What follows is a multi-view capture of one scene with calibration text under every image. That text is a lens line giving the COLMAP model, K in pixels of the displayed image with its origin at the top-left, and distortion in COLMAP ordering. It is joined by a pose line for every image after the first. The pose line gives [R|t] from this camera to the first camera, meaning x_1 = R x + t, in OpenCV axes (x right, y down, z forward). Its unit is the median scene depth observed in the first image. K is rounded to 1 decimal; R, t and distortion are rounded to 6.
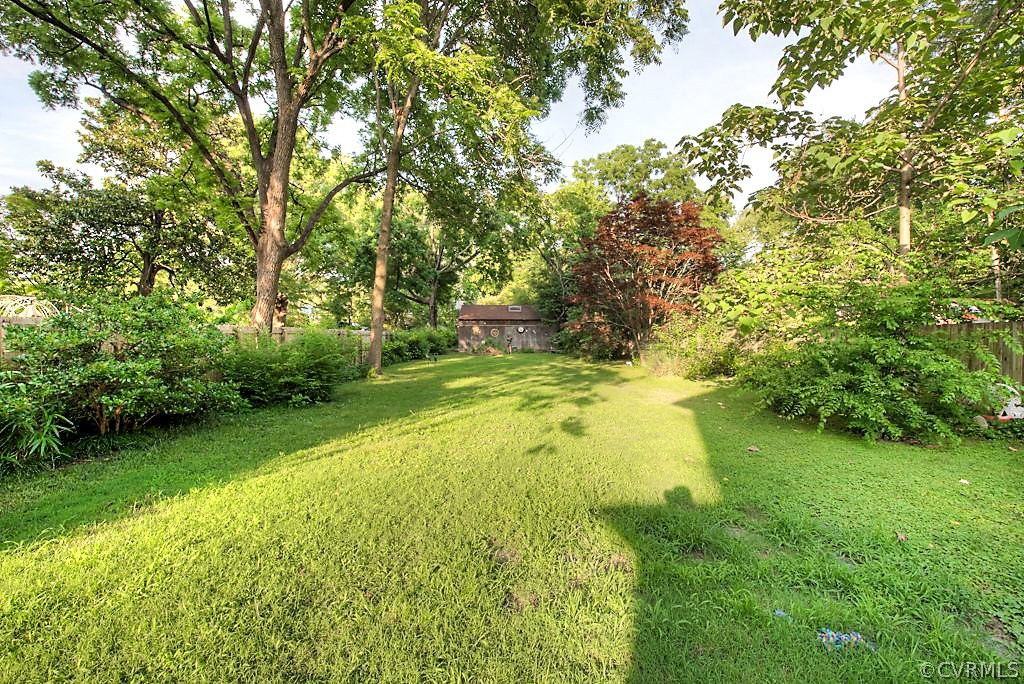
lens RADIAL K [[415.2, 0, 508.2], [0, 415.2, 339.8], [0, 0, 1]] dist [-0.014357, -0.001874]
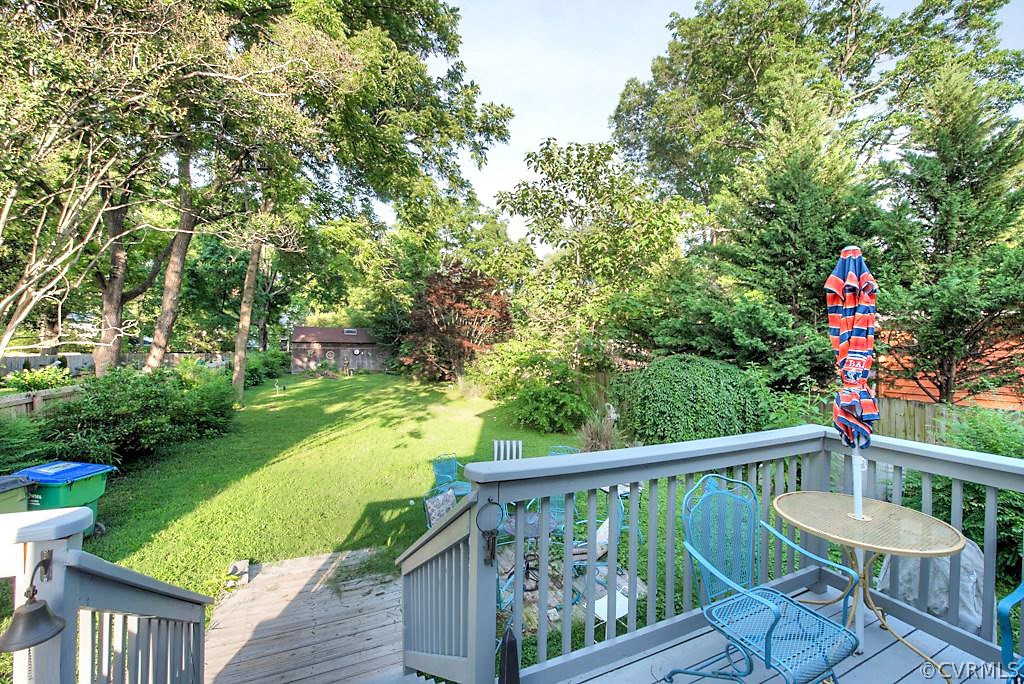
lens RADIAL K [[415.2, 0, 512.4], [0, 415.2, 345.9], [0, 0, 1]] dist [-0.014357, -0.001874]
pose [[0.914811, 0.005951, 0.403839, -0.037876], [-0.000747, 0.999915, -0.013044, -0.029538], [-0.403882, 0.011631, 0.914737, -0.163234]]
